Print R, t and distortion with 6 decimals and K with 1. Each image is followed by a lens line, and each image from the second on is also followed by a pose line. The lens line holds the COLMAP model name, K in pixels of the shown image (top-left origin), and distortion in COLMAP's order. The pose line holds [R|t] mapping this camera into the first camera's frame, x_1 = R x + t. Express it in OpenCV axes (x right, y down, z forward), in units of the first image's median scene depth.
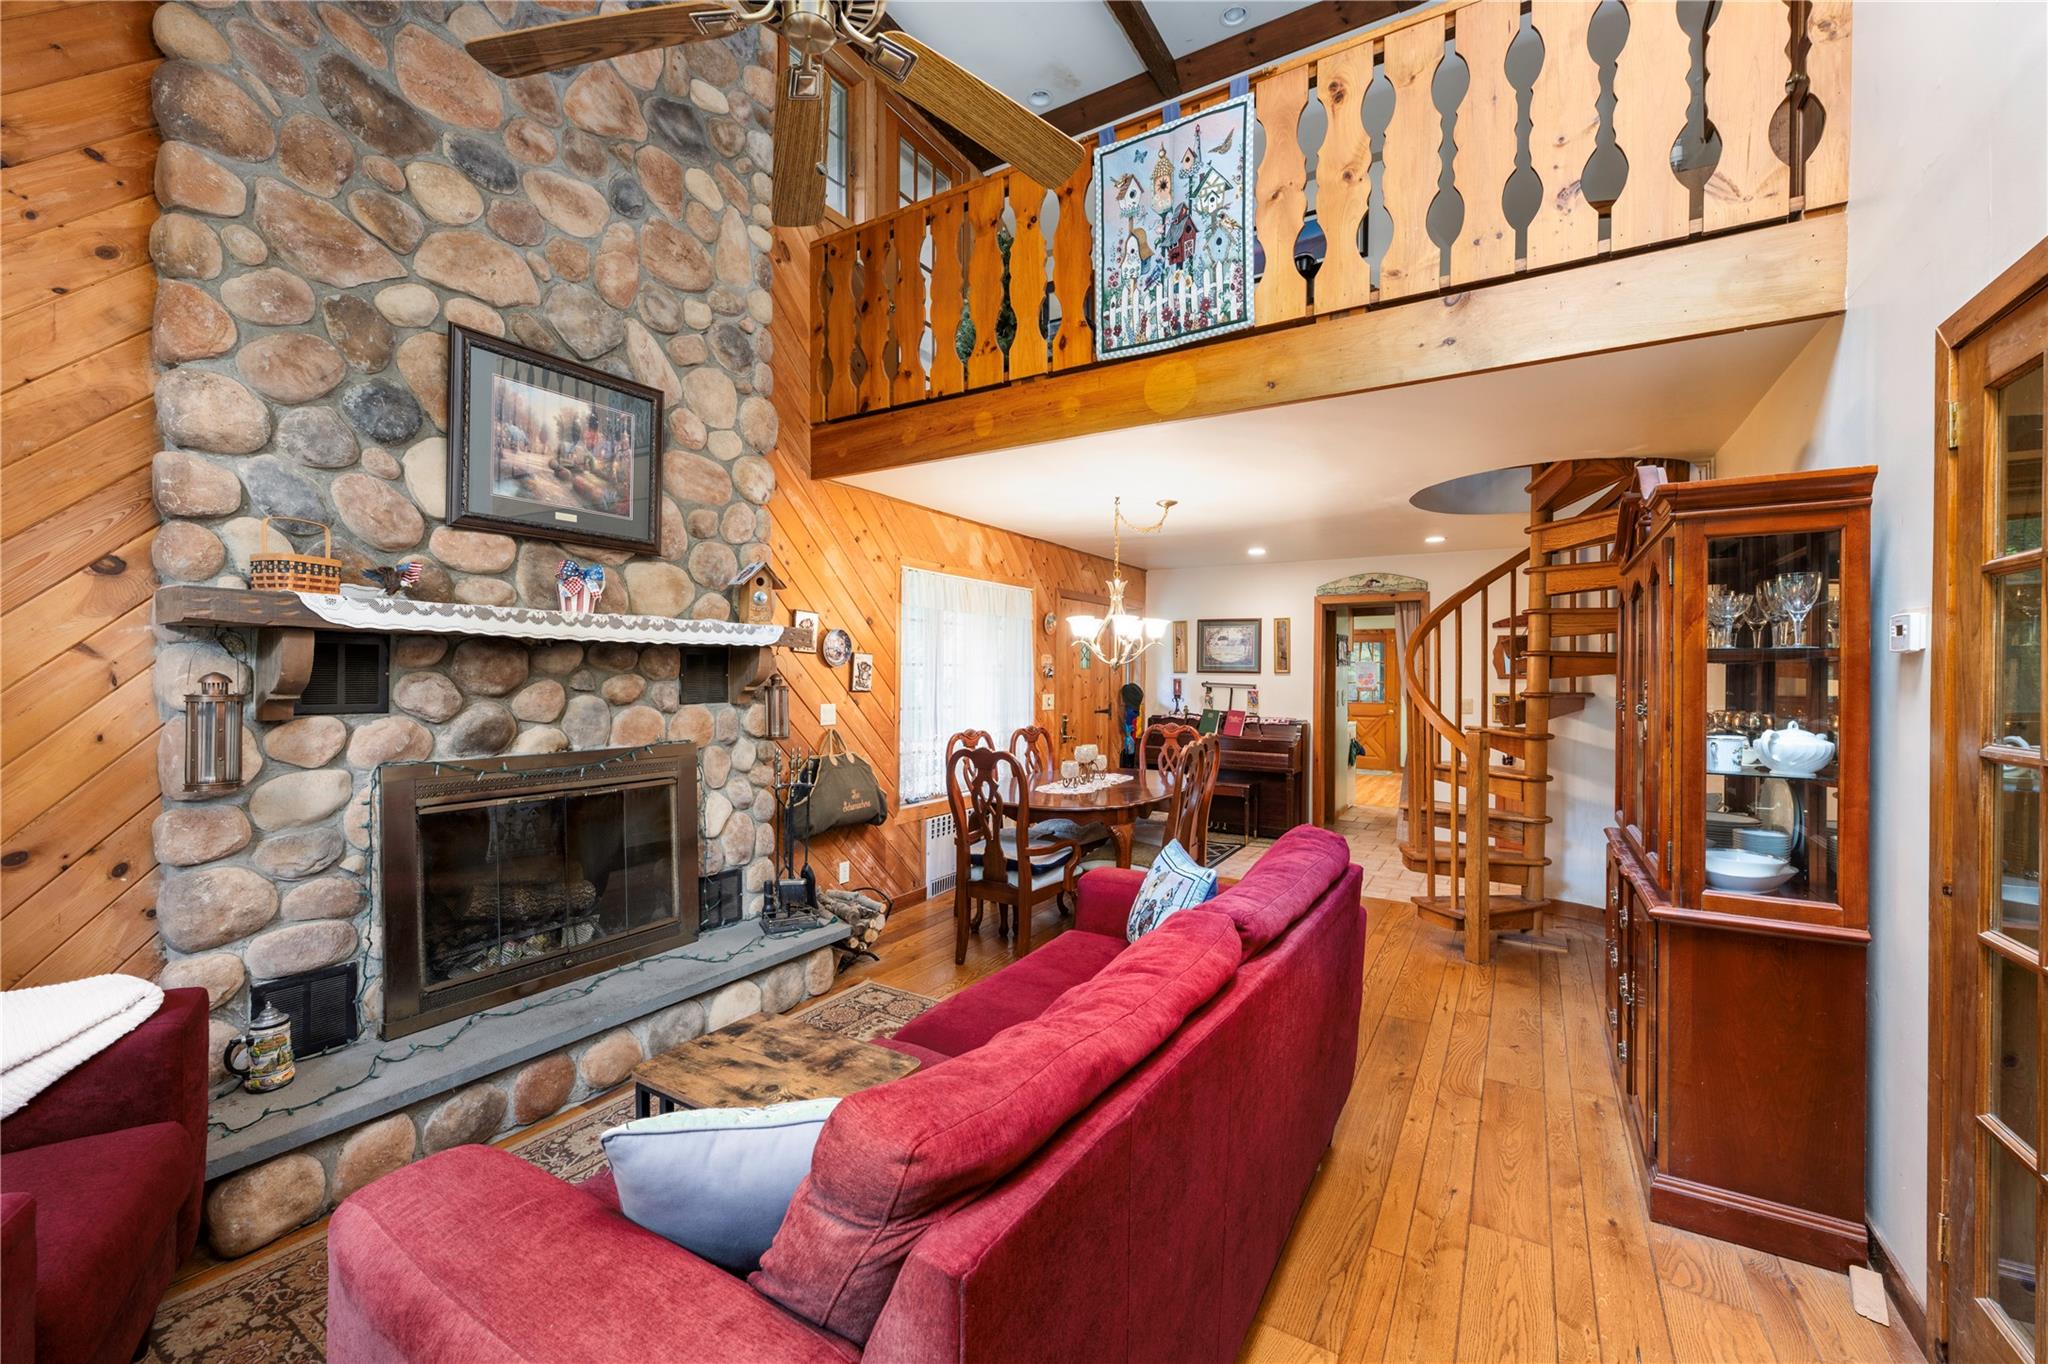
lens RADIAL K [[813.1, 0, 1023.9], [0, 813.1, 680.9], [0, 0, 1]] dist [-0.002348, -0.000208]
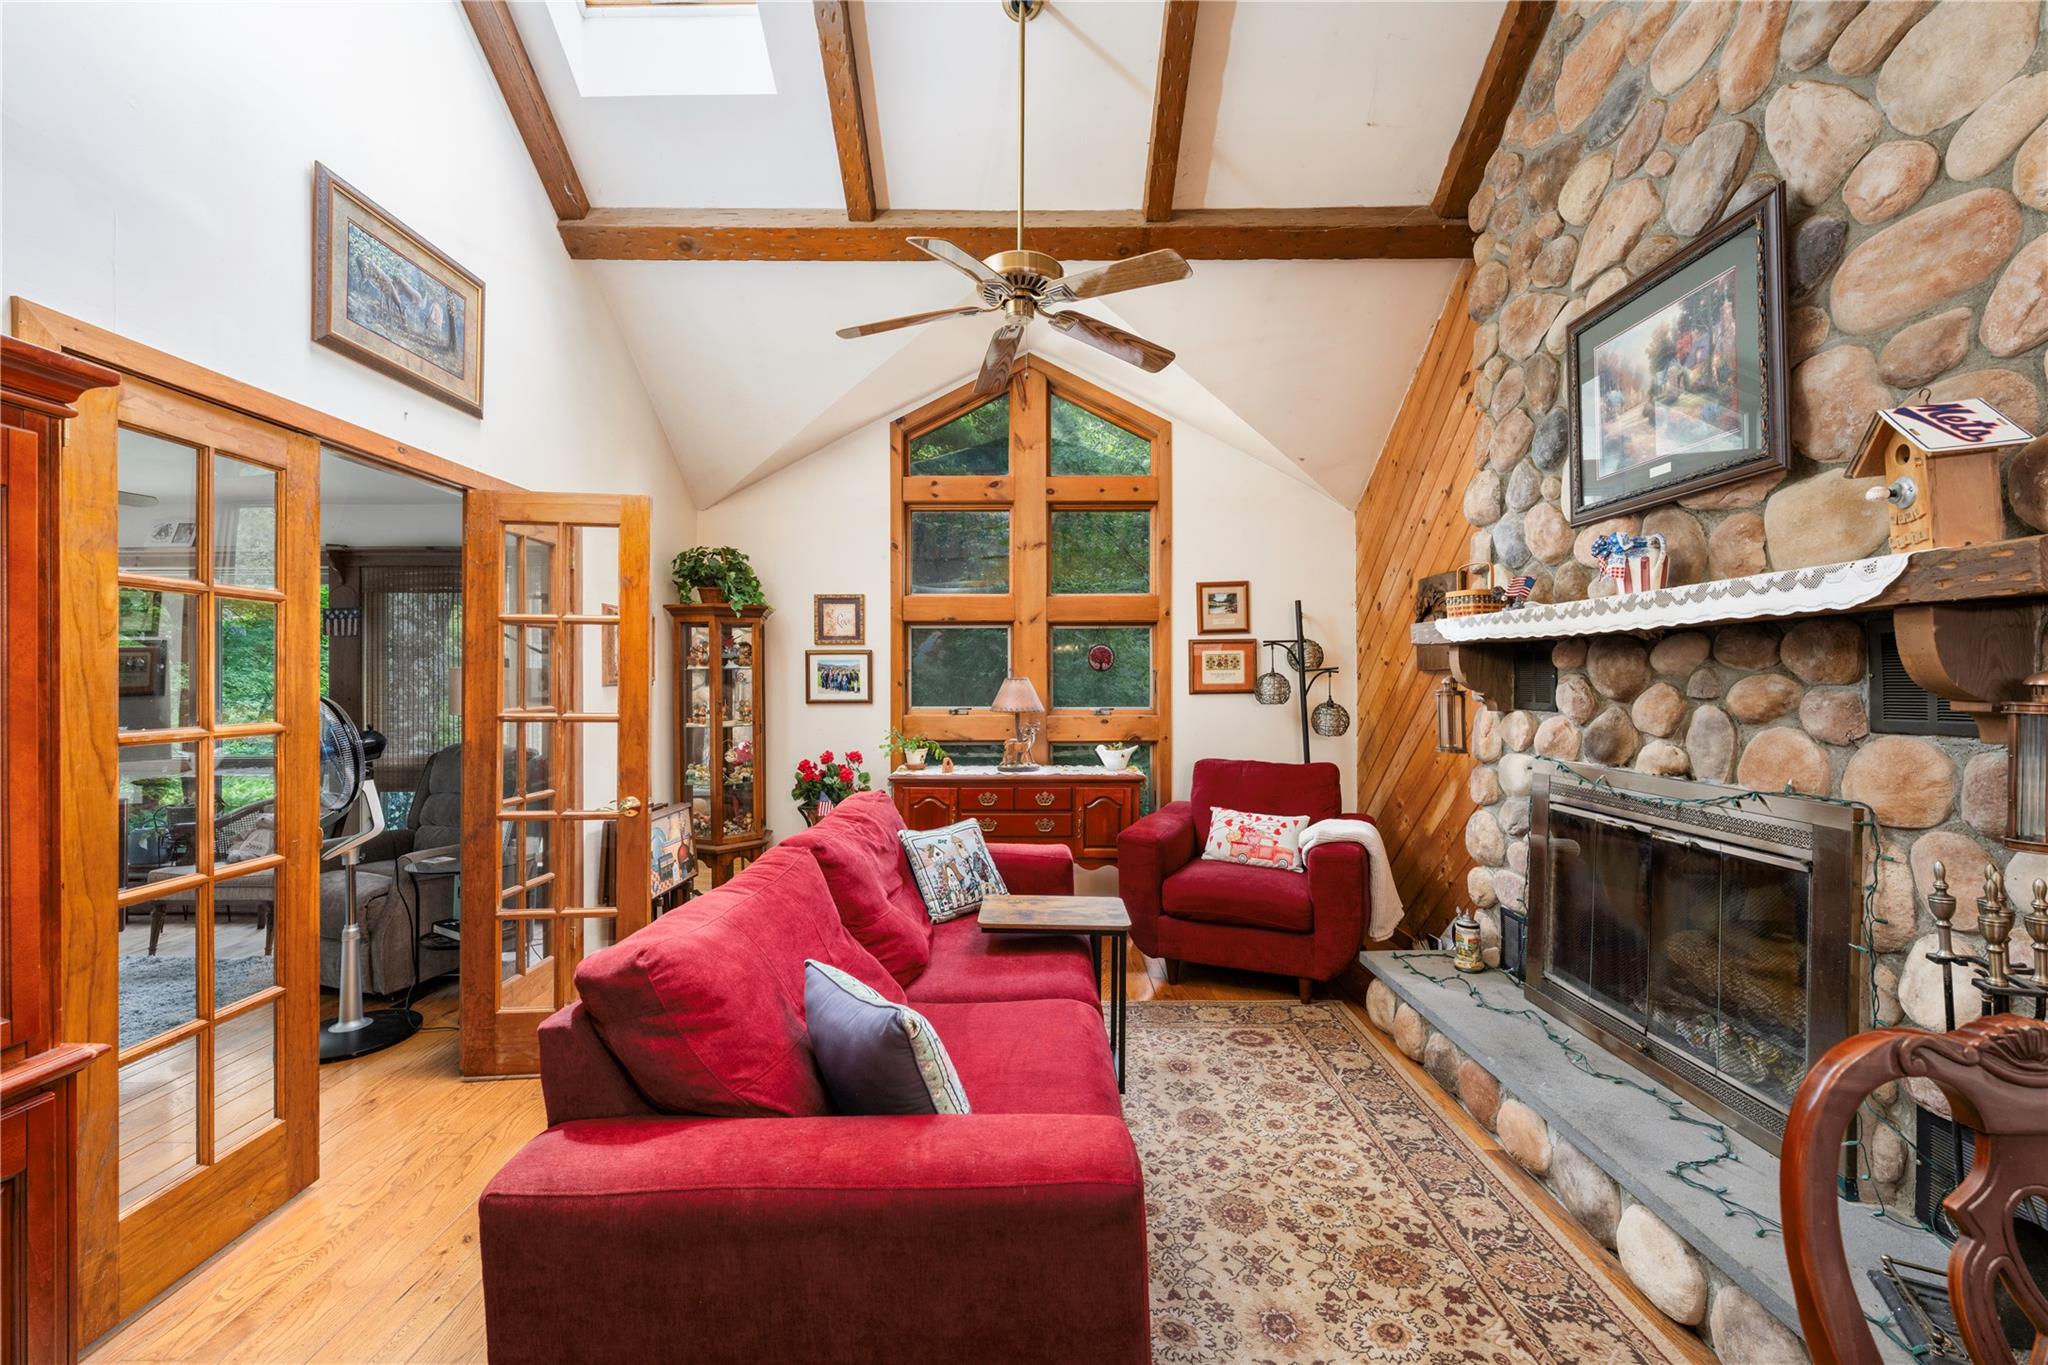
lens RADIAL K [[813.1, 0, 1022.7], [0, 813.1, 685.2], [0, 0, 1]] dist [-0.002348, -0.000208]
pose [[-0.854788, 0.004270, -0.518961, 0.218333], [-0.002149, 0.999928, 0.011767, -0.004306], [0.518974, 0.011174, -0.854717, 0.848892]]
